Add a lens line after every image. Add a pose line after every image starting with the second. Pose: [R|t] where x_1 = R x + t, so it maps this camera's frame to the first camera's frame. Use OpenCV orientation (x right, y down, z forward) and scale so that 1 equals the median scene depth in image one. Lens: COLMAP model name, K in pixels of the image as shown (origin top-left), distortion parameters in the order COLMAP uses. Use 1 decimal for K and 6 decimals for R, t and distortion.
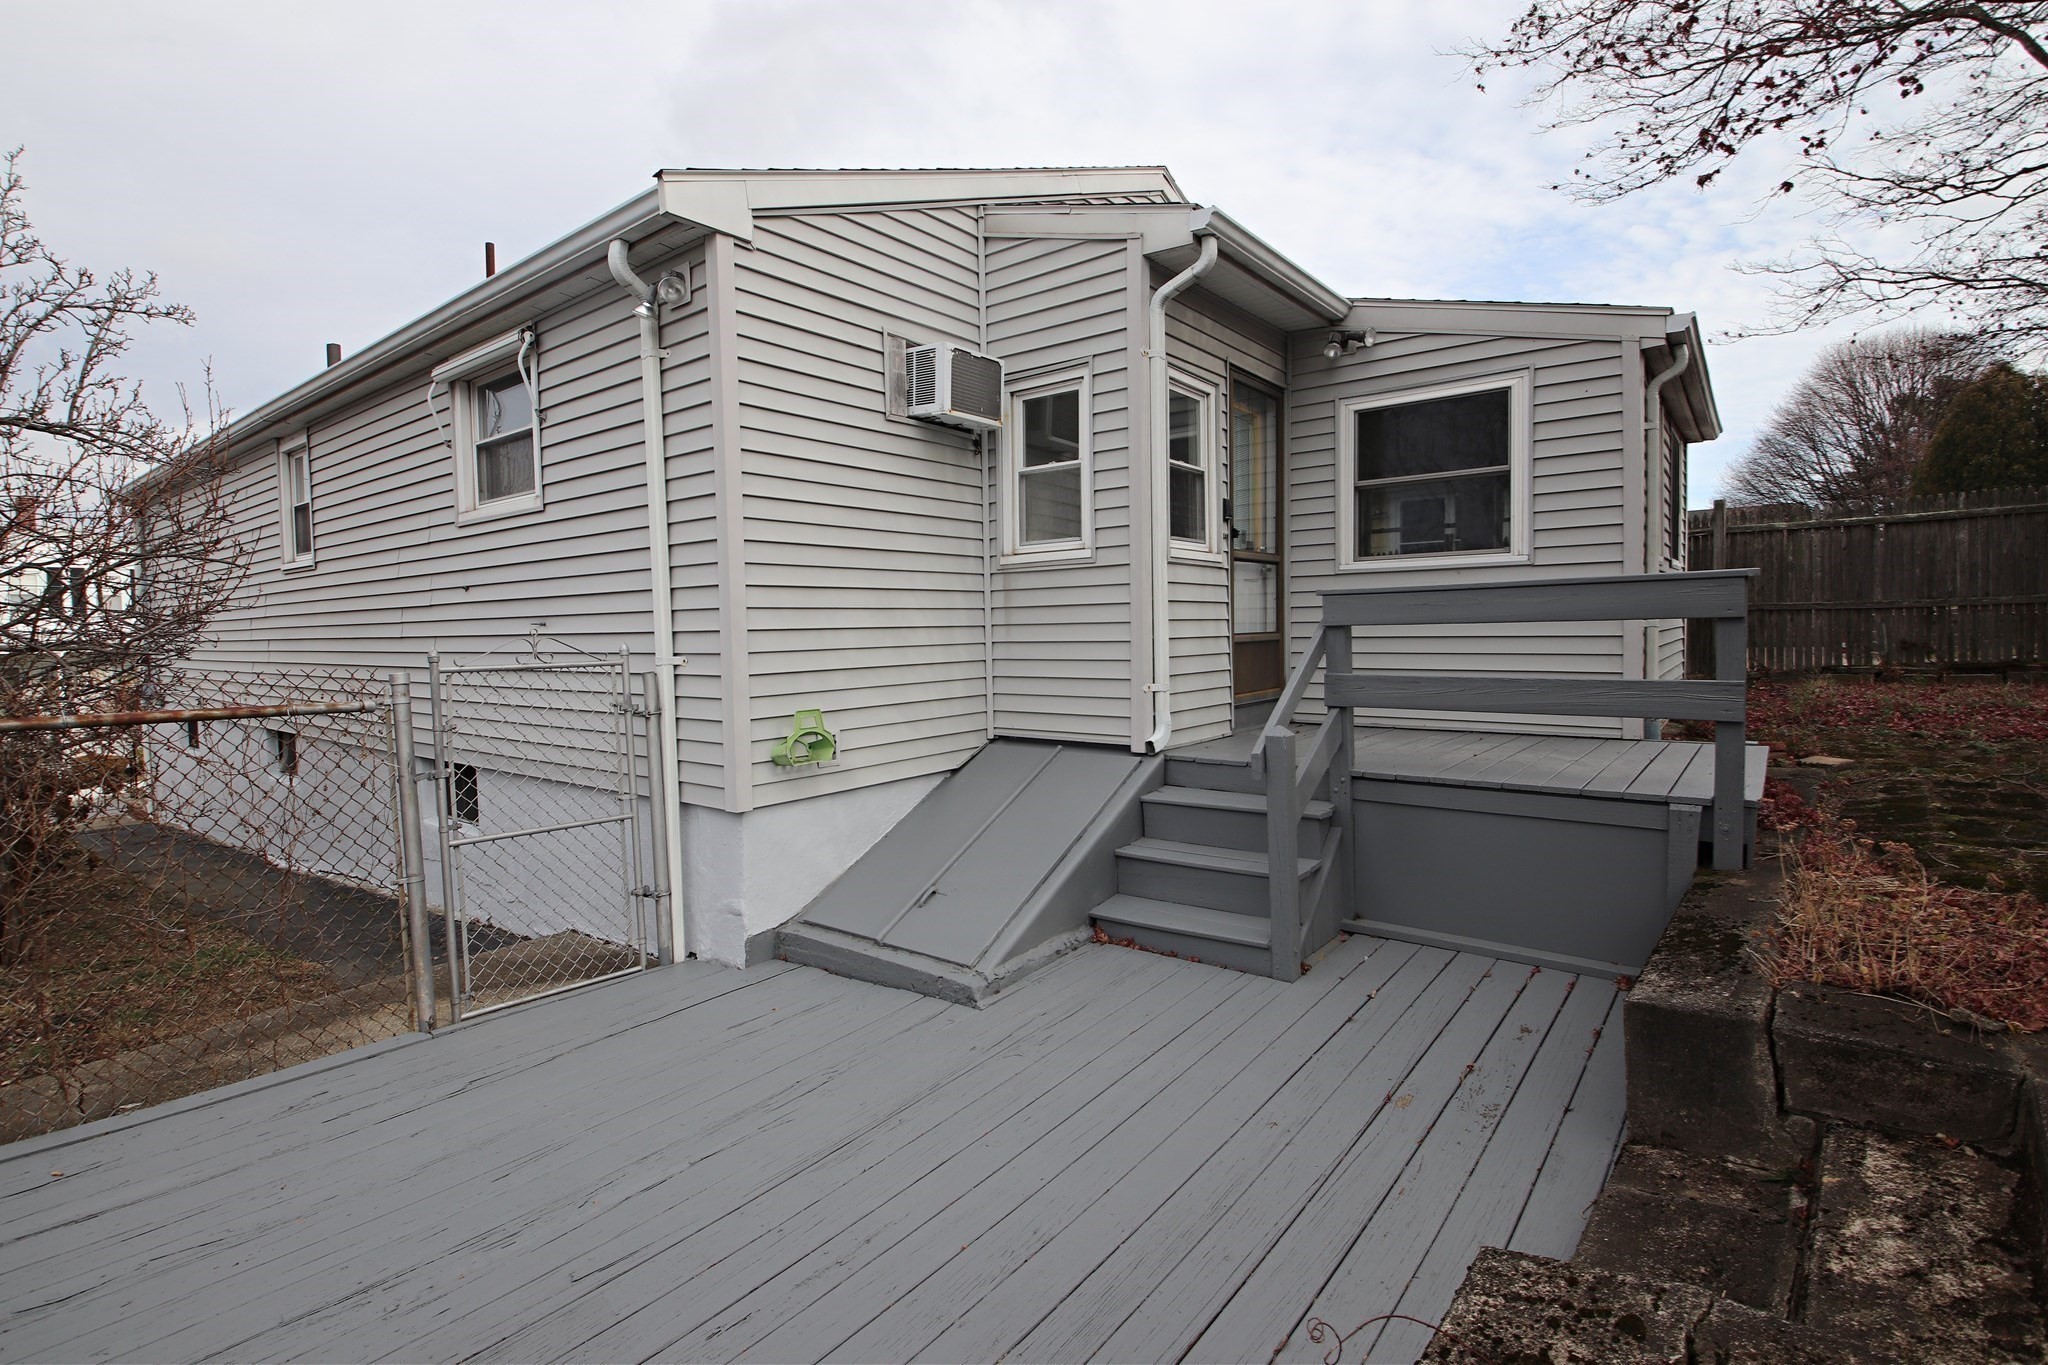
lens RADIAL K [[961.7, 0, 1004.0], [0, 961.7, 671.1], [0, 0, 1]] dist [0.021894, -0.027781]
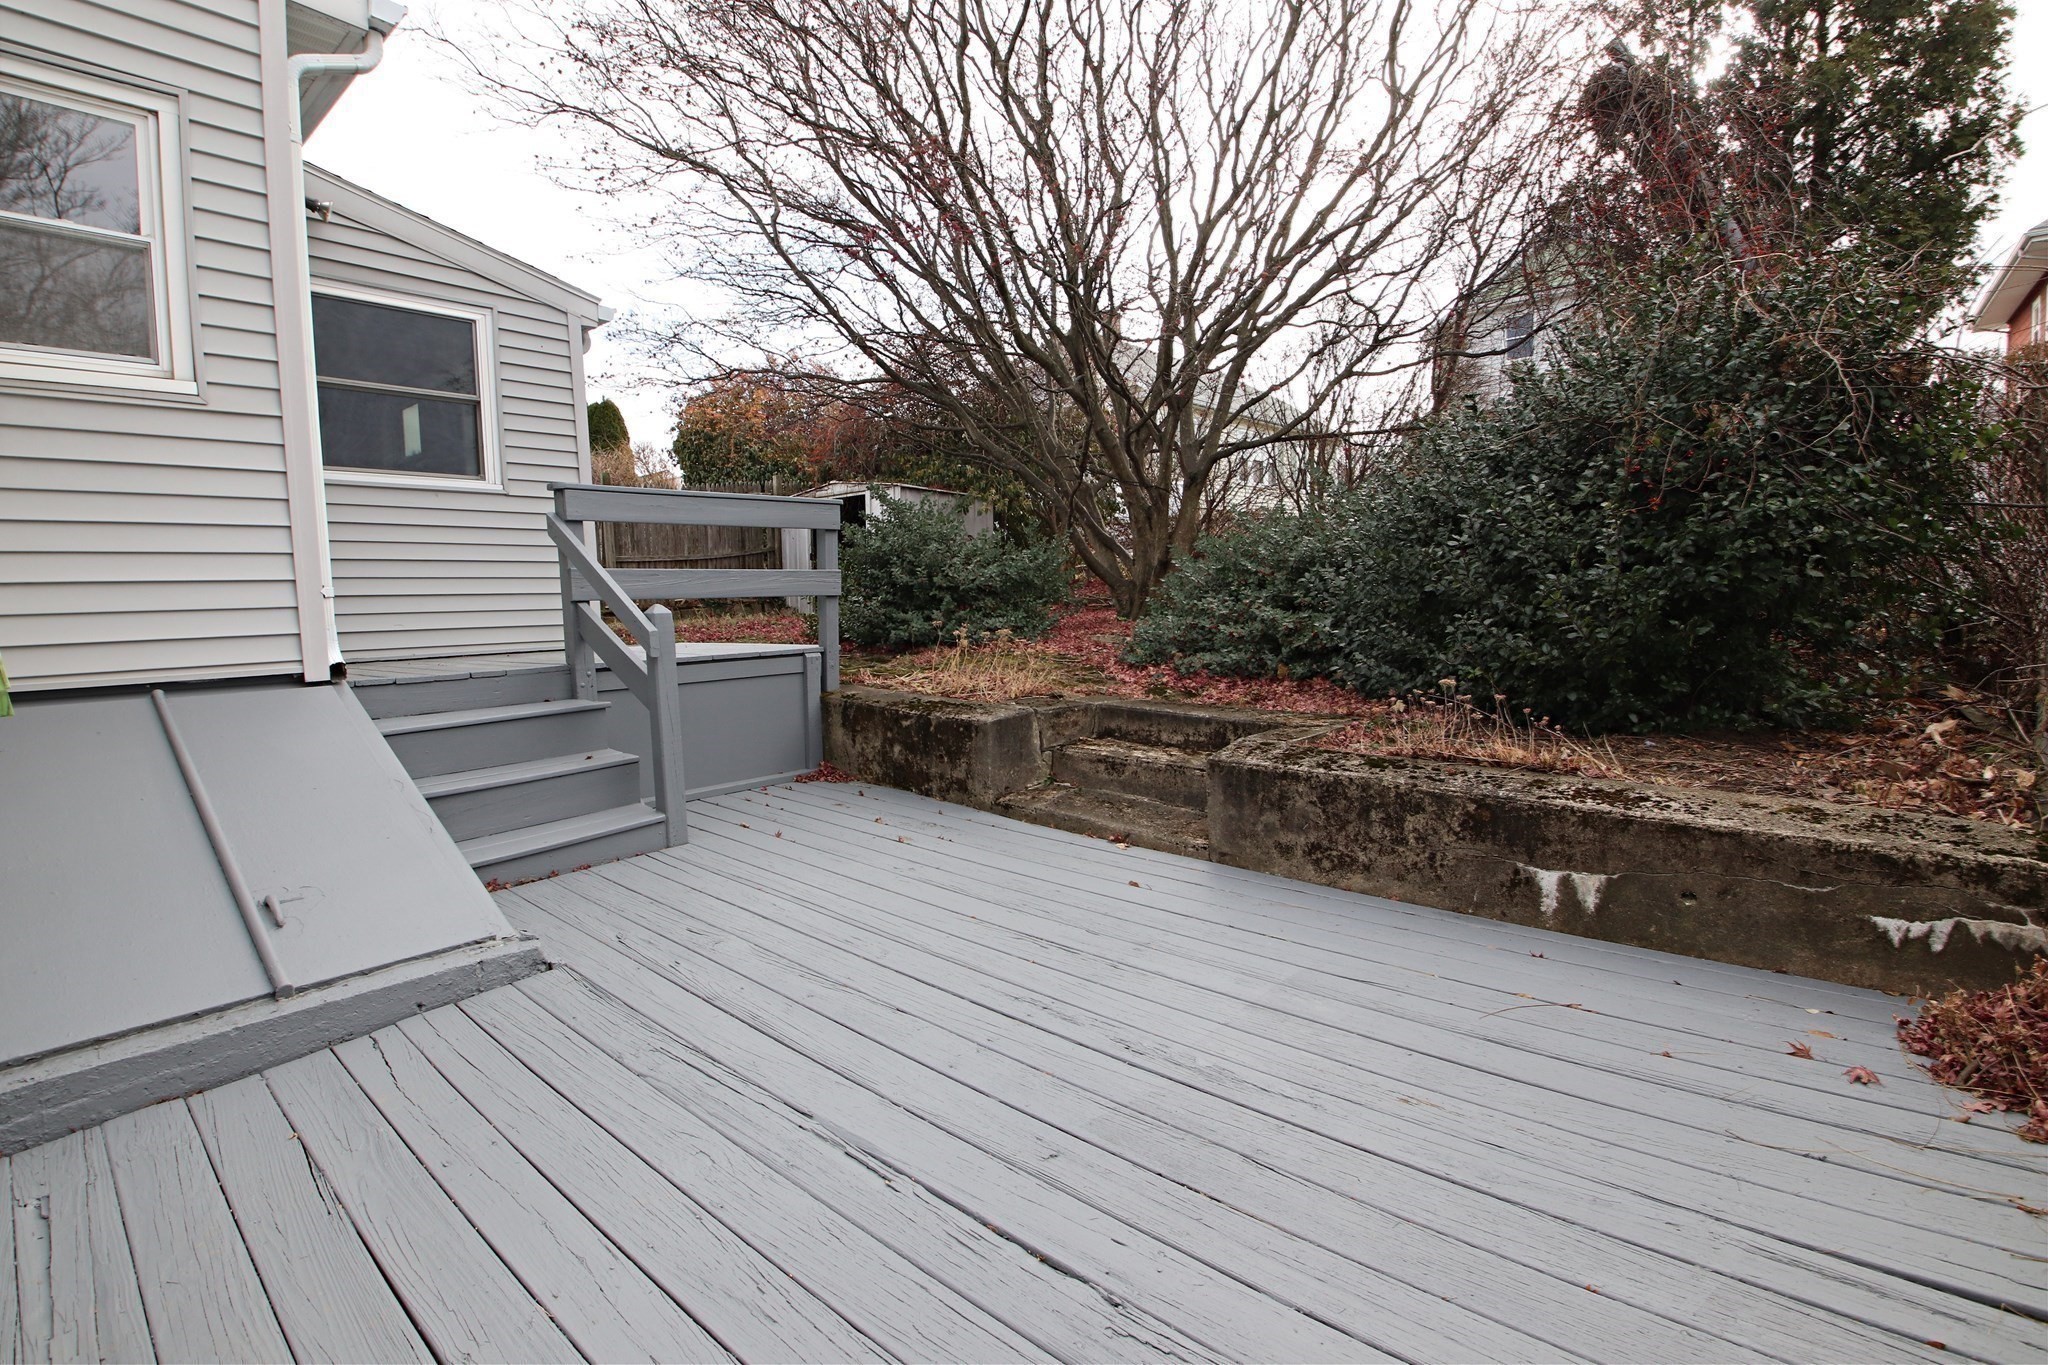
lens RADIAL K [[945.8, 0, 1034.5], [0, 945.8, 672.0], [0, 0, 1]] dist [0.002537, -0.008372]
pose [[0.046776, -0.066319, 0.996701, -0.322442], [0.079620, 0.994866, 0.062460, 0.044621], [-0.995727, 0.076436, 0.051817, 0.246197]]
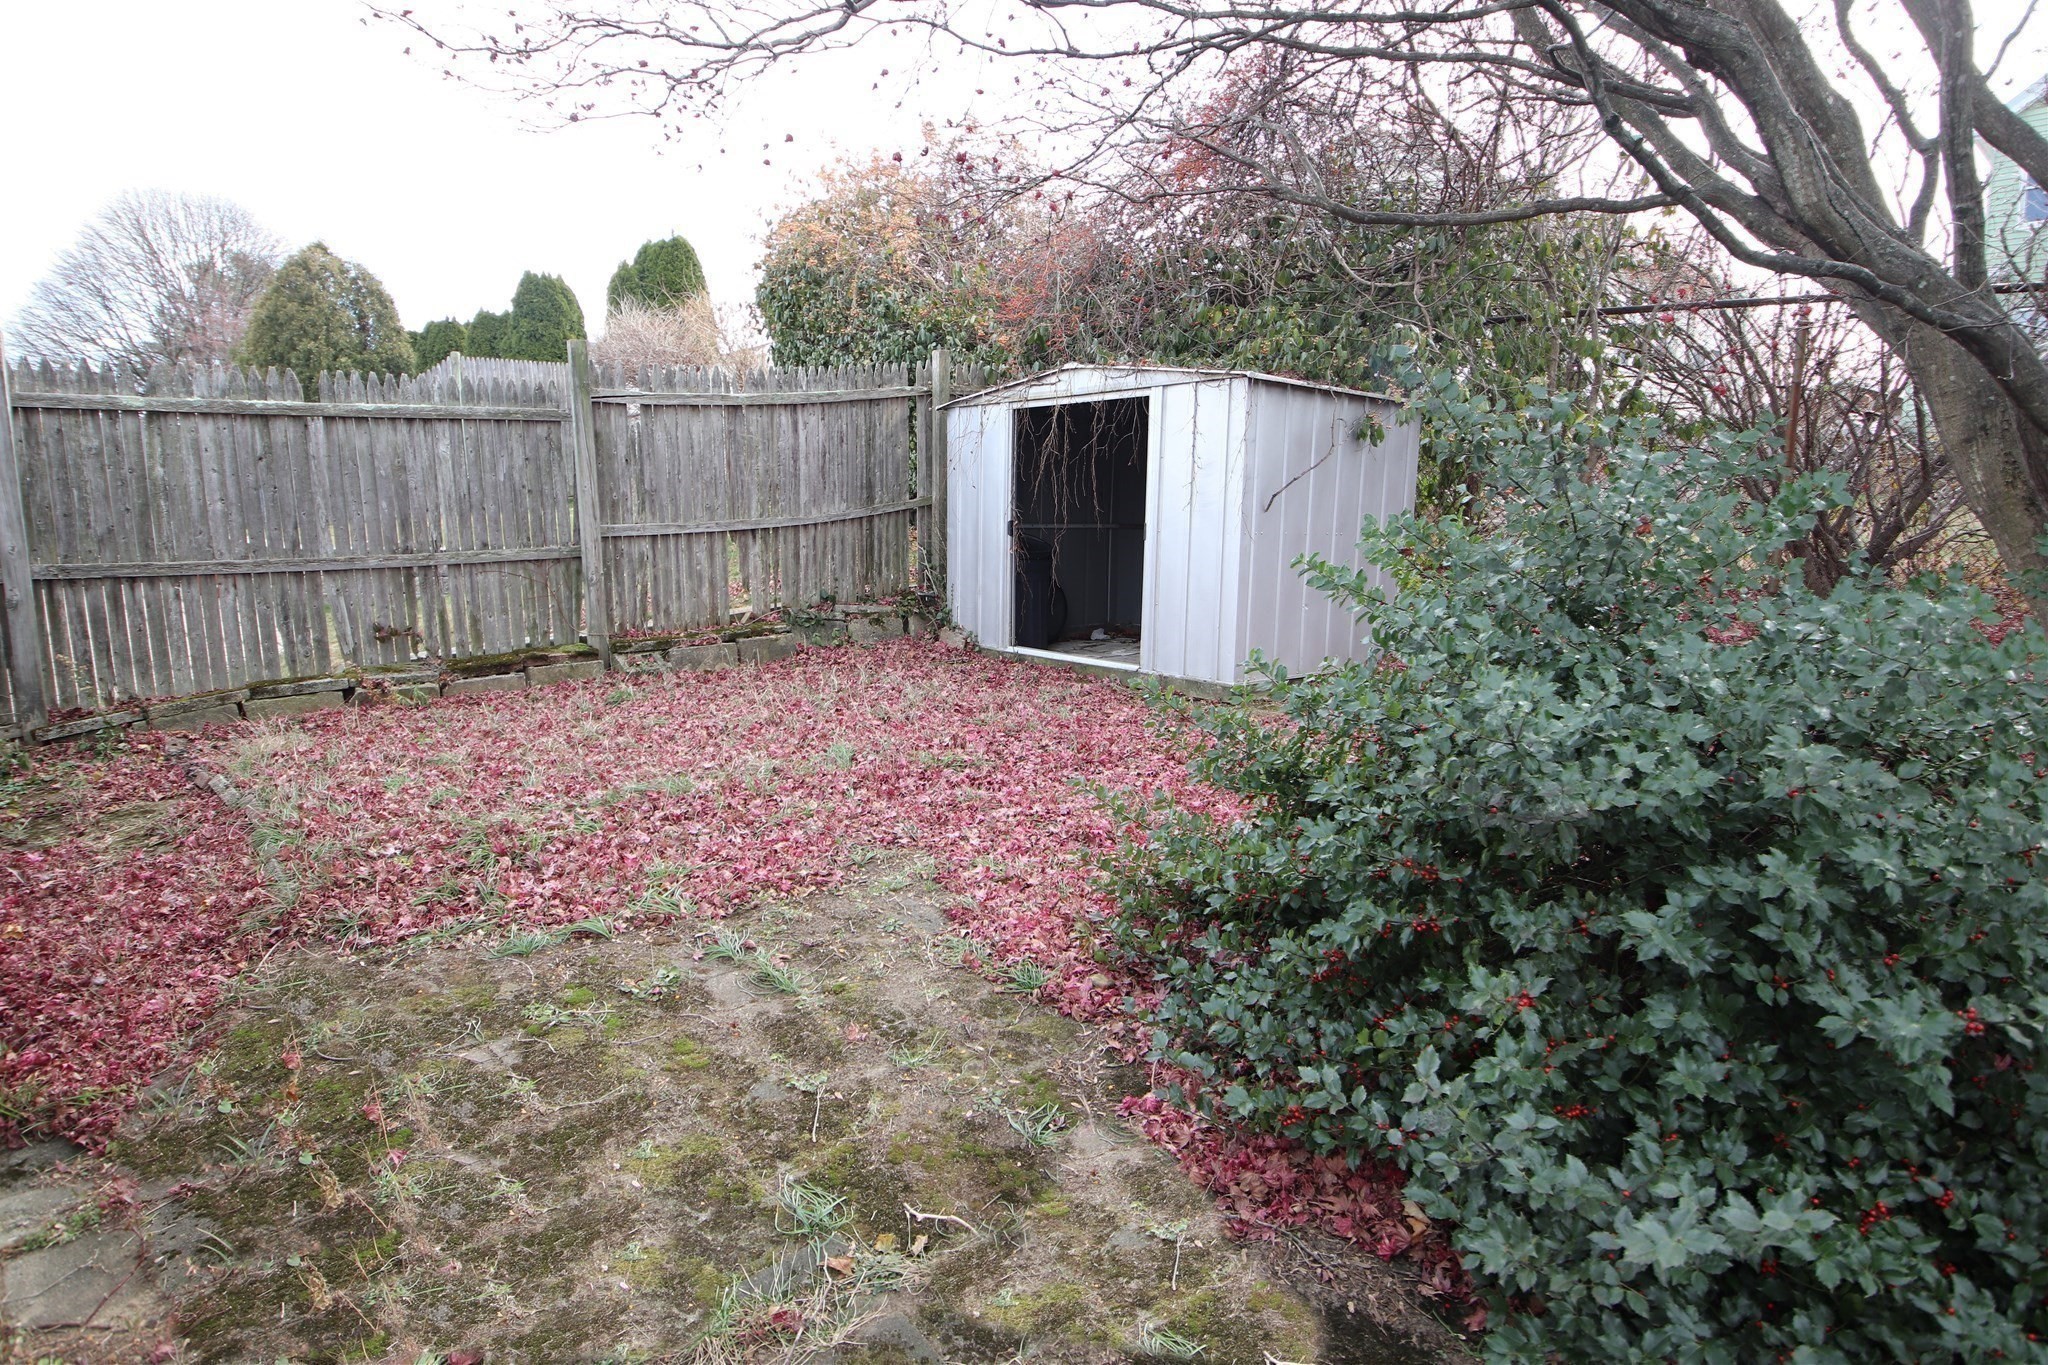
lens RADIAL K [[1120.0, 0, 1024.0], [0, 1120.0, 682.5], [0, 0, 1]] dist [-0.003561, -0.001409]
pose [[0.200223, -0.140626, 0.969606, 0.364137], [0.045809, 0.989907, 0.134111, -0.071945], [-0.978679, 0.017564, 0.204644, 0.490230]]
